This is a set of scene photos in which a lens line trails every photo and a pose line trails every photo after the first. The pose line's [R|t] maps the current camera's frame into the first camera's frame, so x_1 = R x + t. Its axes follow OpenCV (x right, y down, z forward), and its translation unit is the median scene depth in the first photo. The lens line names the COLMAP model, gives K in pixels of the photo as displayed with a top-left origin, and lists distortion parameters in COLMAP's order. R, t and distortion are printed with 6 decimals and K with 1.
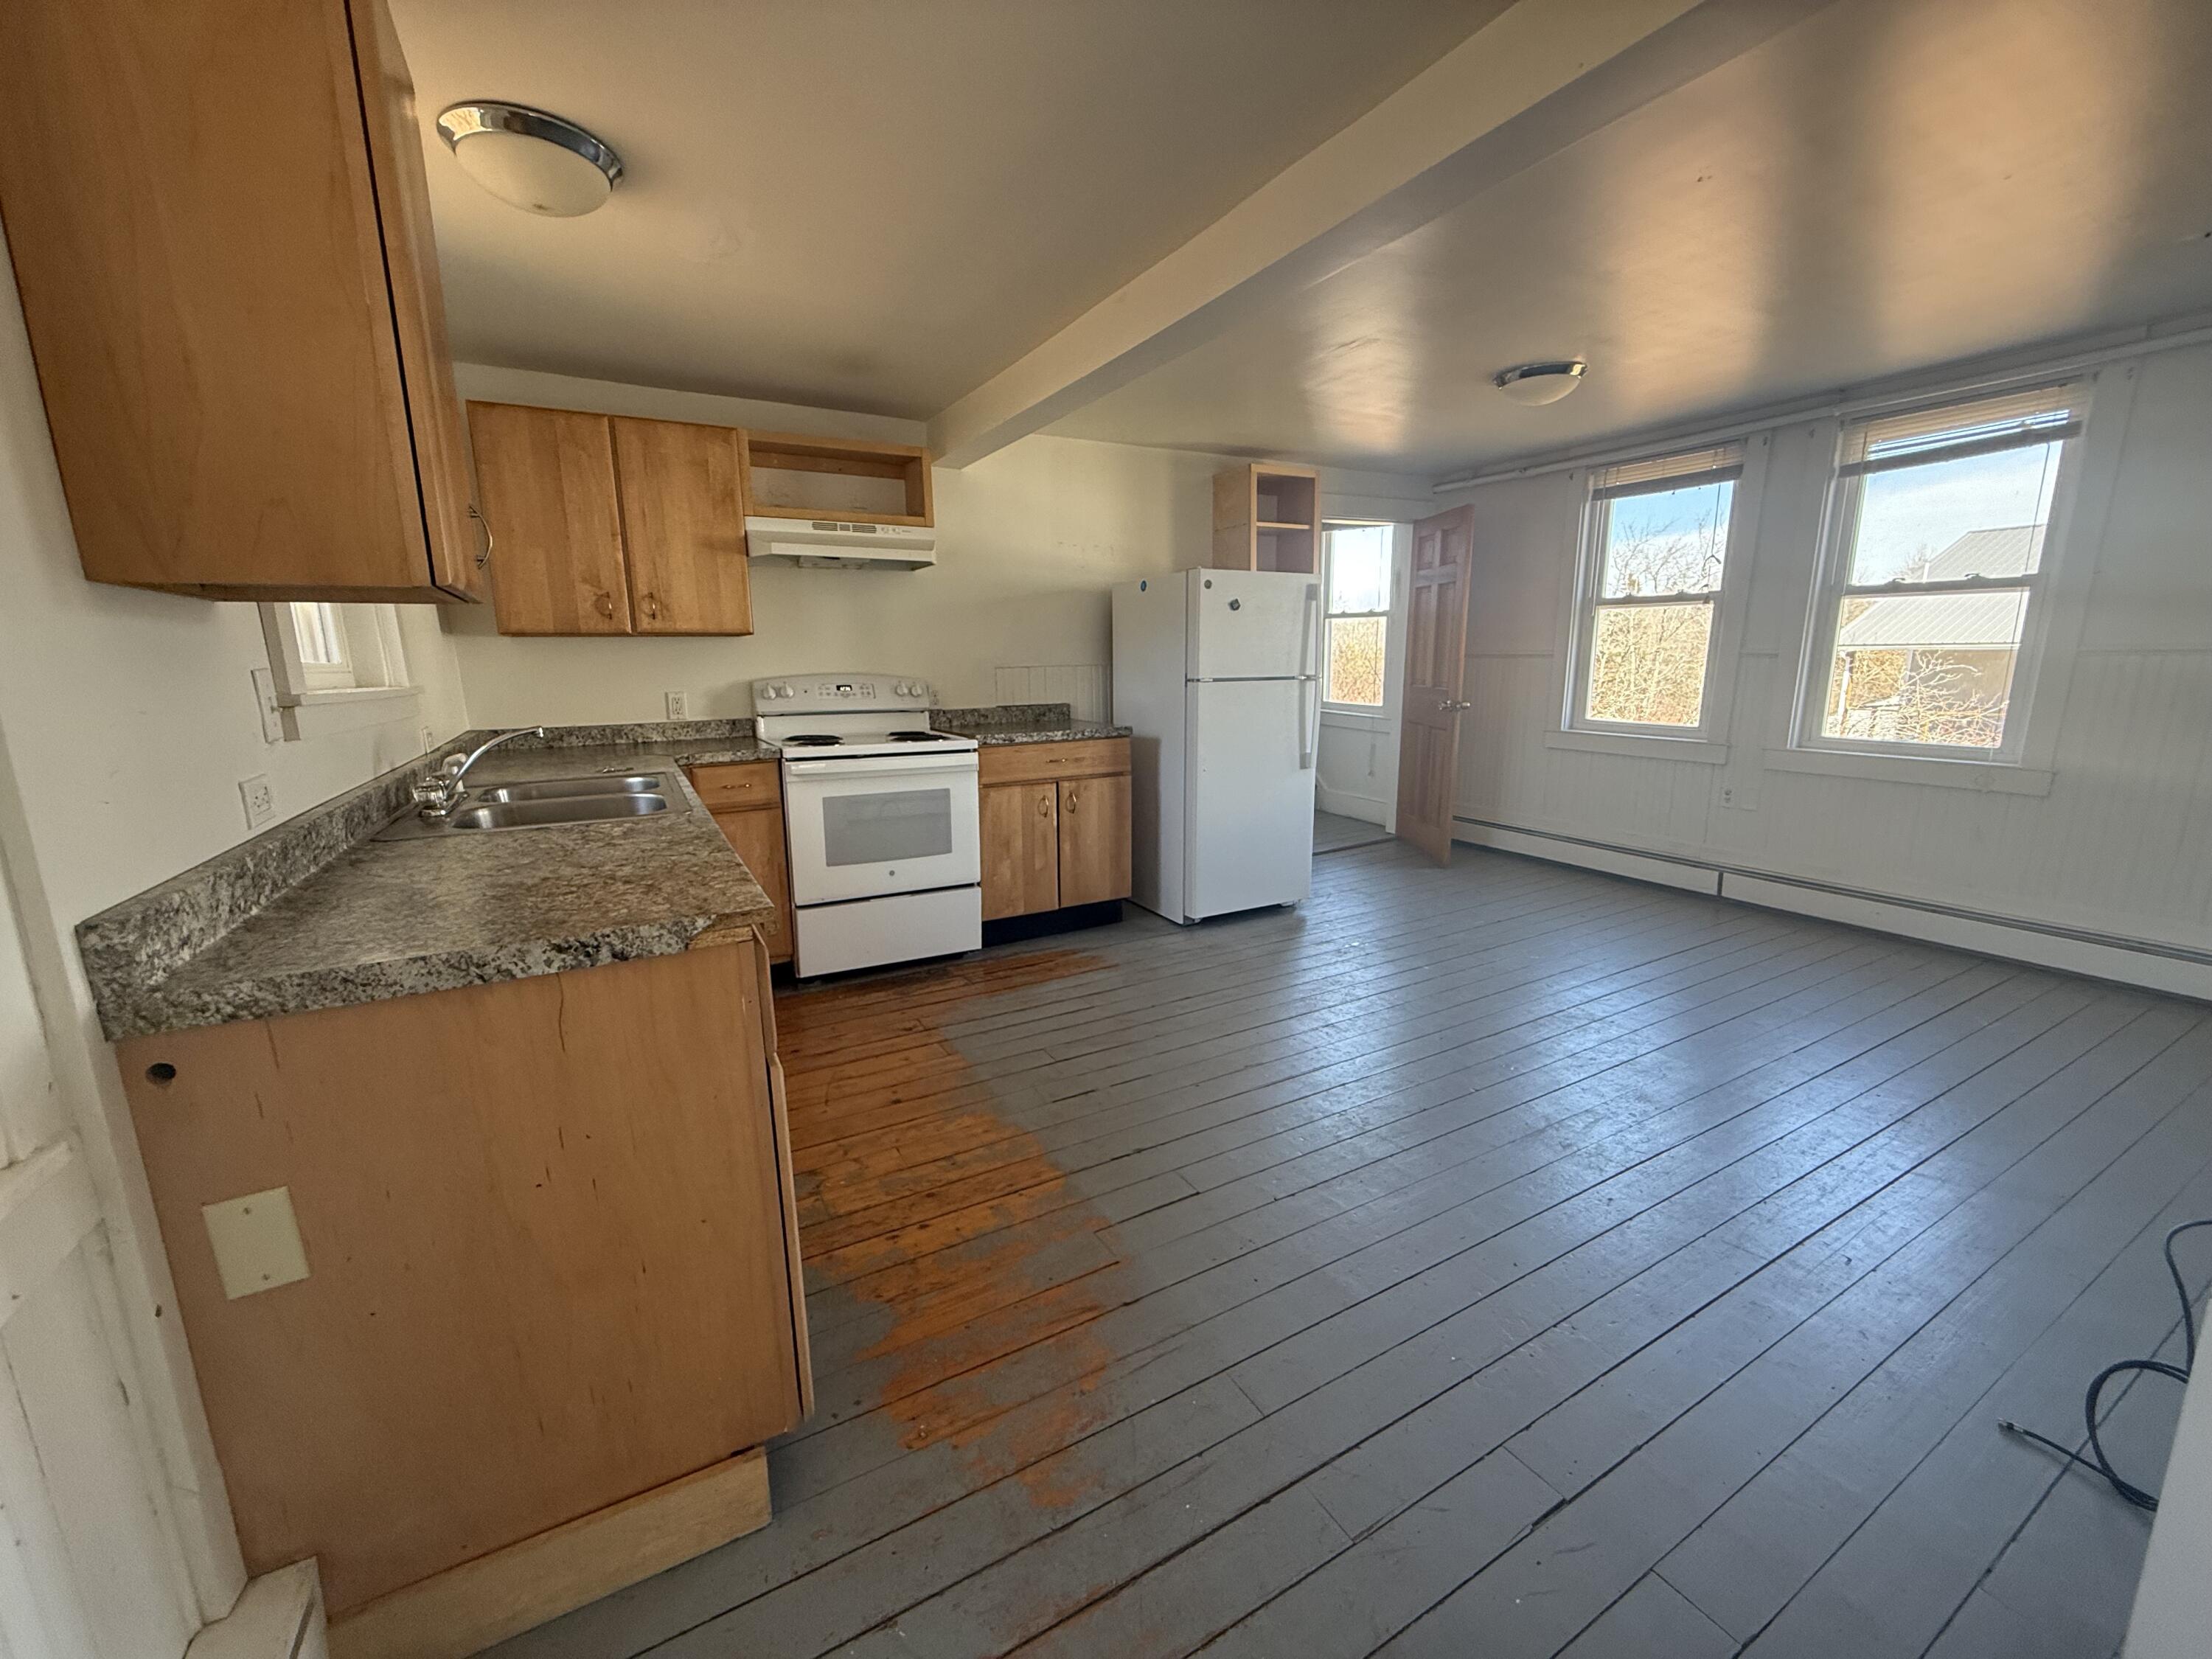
lens RADIAL K [[878.6, 0, 1097.1], [0, 878.6, 832.4], [0, 0, 1]] dist [-0.000306, -0.000561]
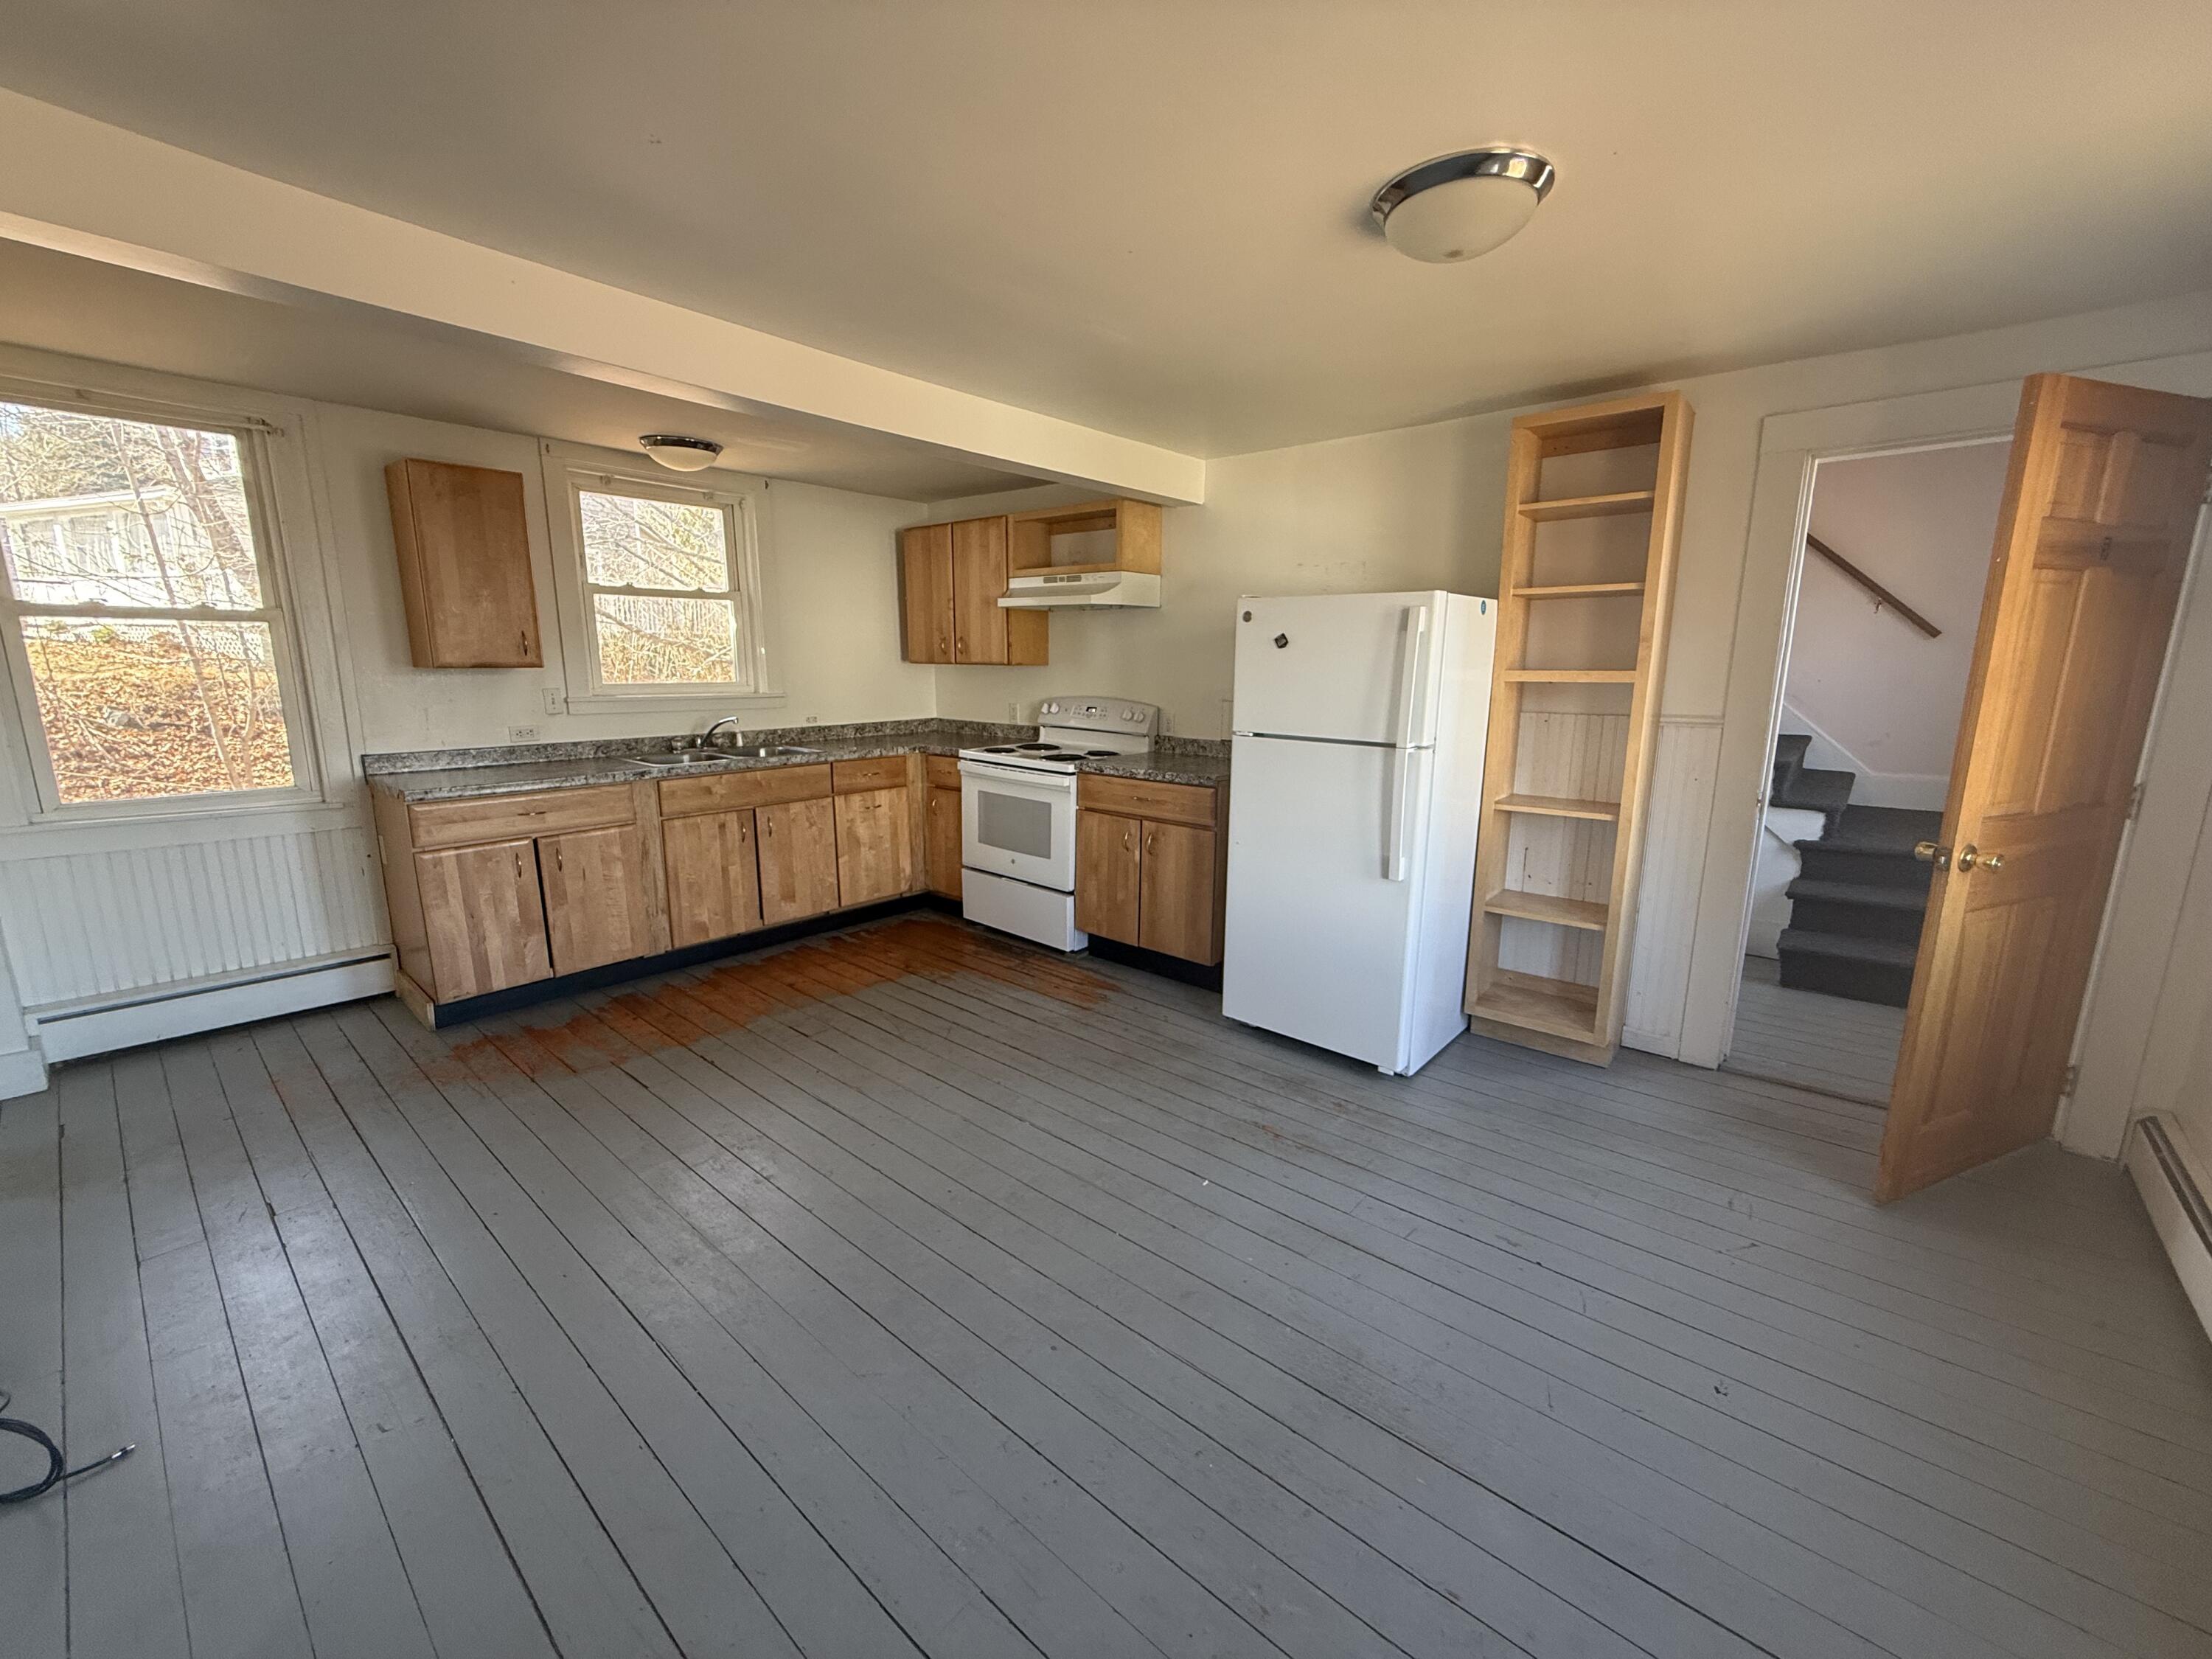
lens RADIAL K [[878.6, 0, 1104.8], [0, 878.6, 834.0], [0, 0, 1]] dist [-0.000306, -0.000561]
pose [[0.347349, 0.205318, -0.914982, 0.904824], [-0.198404, 0.969737, 0.142286, -0.186466], [0.916506, 0.132113, 0.377574, 0.631799]]
